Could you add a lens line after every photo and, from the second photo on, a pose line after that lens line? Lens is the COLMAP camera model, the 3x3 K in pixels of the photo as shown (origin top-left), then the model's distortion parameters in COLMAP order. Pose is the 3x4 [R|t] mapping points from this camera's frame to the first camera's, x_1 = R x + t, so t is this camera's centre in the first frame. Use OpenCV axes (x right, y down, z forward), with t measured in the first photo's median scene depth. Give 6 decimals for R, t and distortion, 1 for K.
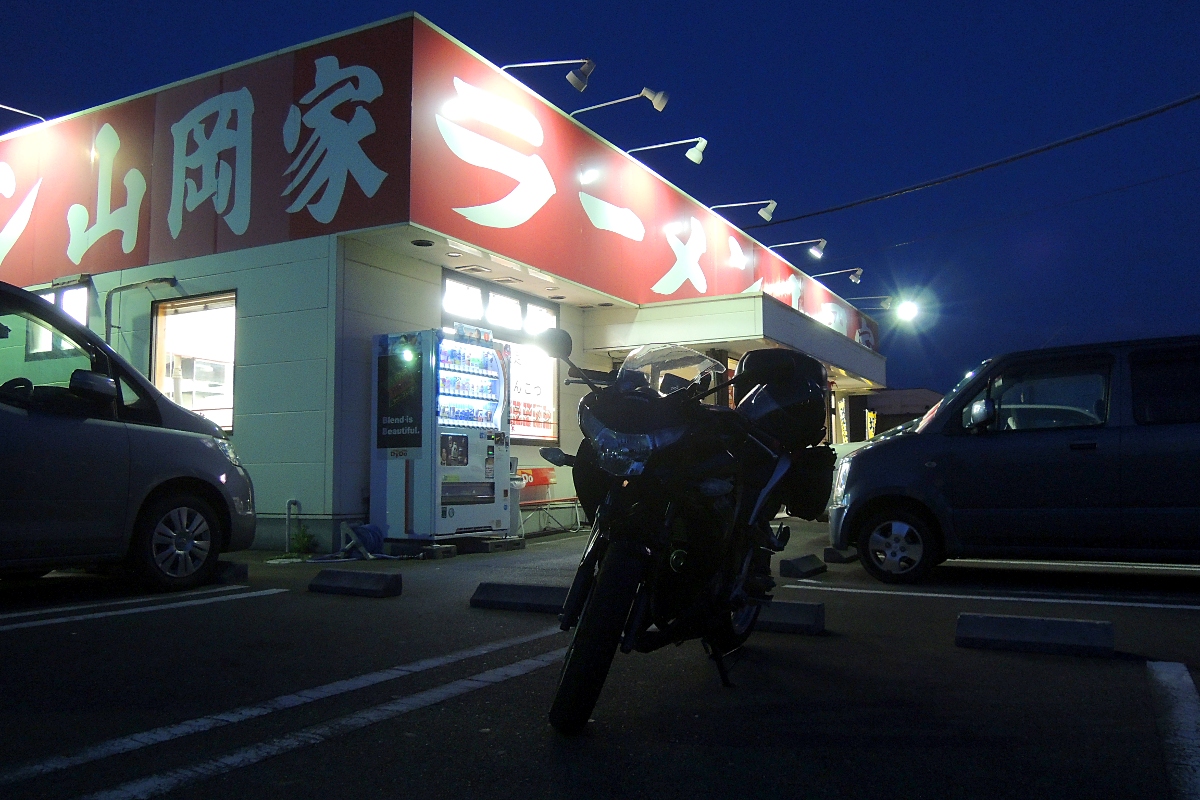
lens RADIAL K [[949.6, 0, 600.0], [0, 949.6, 400.0], [0, 0, 1]] dist [-0.006948, -0.007019]
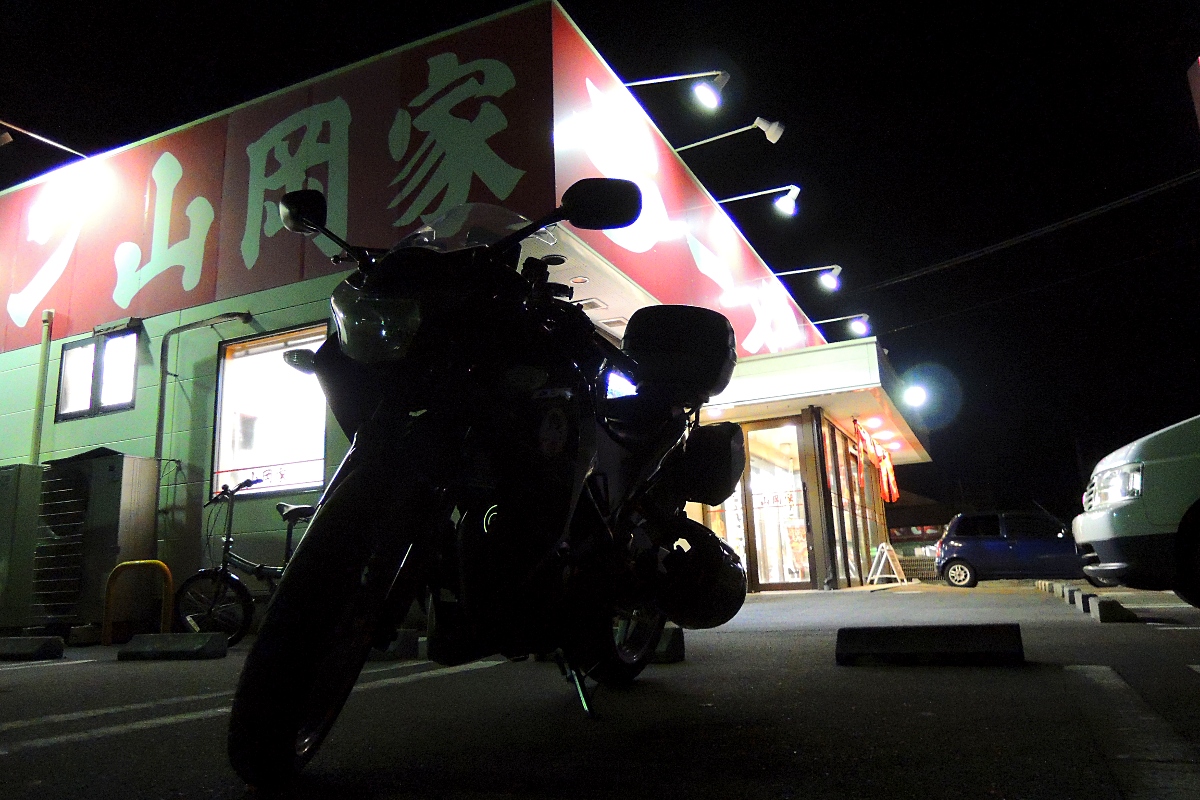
lens RADIAL K [[854.9, 0, 600.0], [0, 854.9, 400.0], [0, 0, 1]] dist [-0.004821, -0.004604]
pose [[0.997695, -0.021588, 0.064330, -0.187968], [0.030224, 0.990183, -0.136470, 0.063959], [-0.060752, 0.138099, 0.988553, 0.236762]]
